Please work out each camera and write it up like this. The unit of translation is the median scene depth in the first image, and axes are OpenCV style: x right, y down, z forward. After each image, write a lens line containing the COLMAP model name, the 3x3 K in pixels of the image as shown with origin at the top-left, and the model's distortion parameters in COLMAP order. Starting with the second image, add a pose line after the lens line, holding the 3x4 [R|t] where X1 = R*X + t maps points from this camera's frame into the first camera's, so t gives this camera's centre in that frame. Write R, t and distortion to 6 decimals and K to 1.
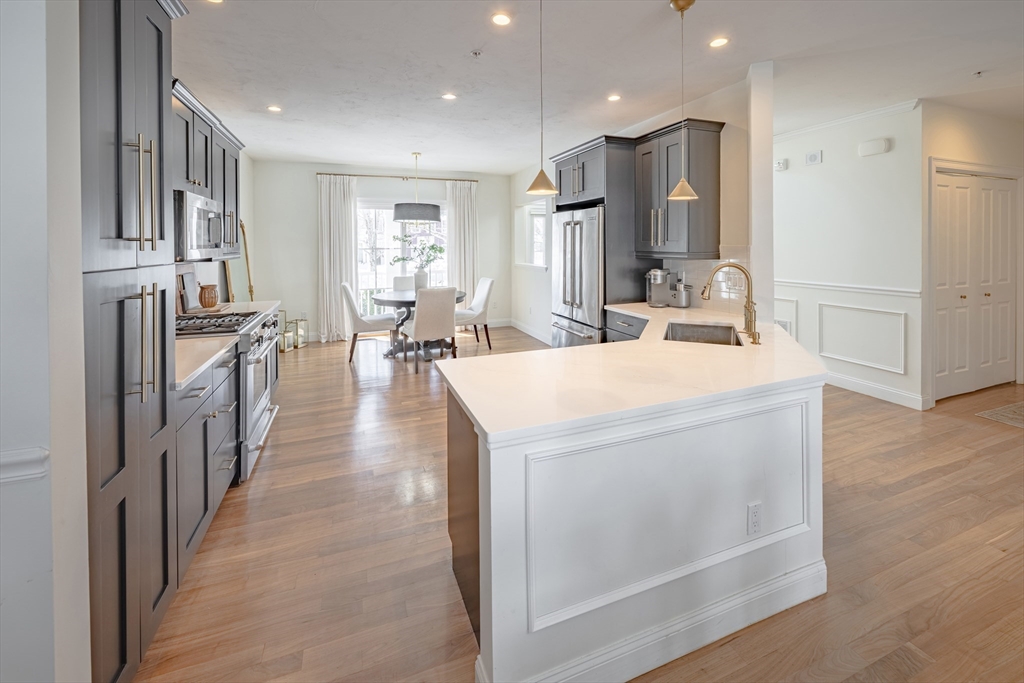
lens RADIAL K [[418.9, 0, 514.9], [0, 418.9, 242.3], [0, 0, 1]] dist [0.001264, 0.000075]
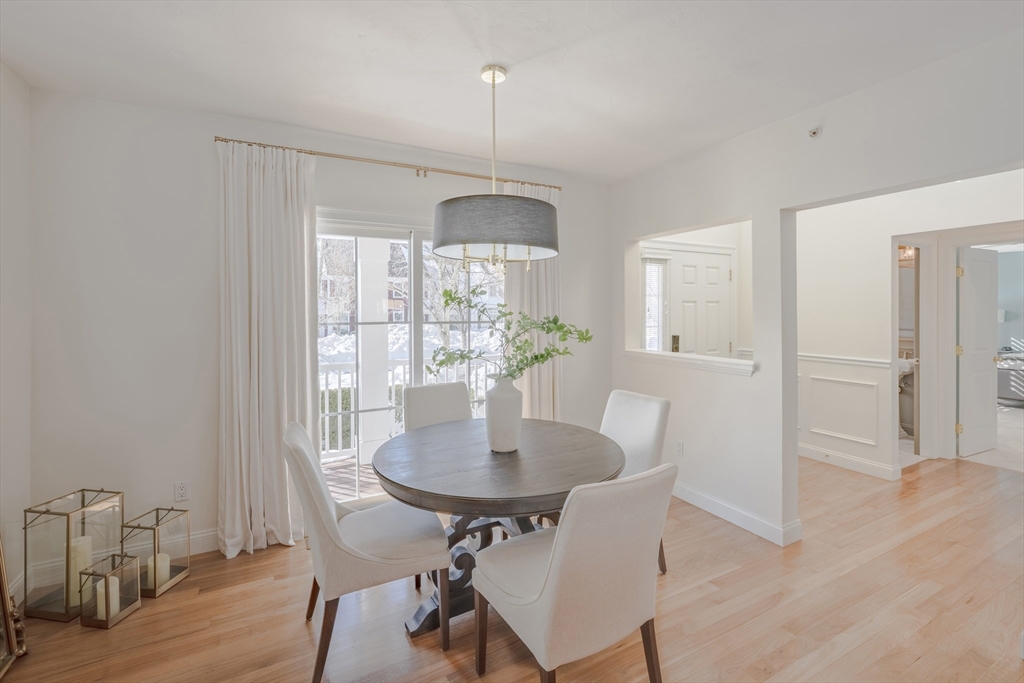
lens RADIAL K [[438.3, 0, 512.3], [0, 438.3, 311.6], [0, 0, 1]] dist [0.000345, -0.000104]
pose [[0.994221, 0.003426, 0.107300, -0.231726], [-0.003684, 0.999991, 0.002204, 0.001184], [-0.107291, -0.002587, 0.994224, 0.546200]]
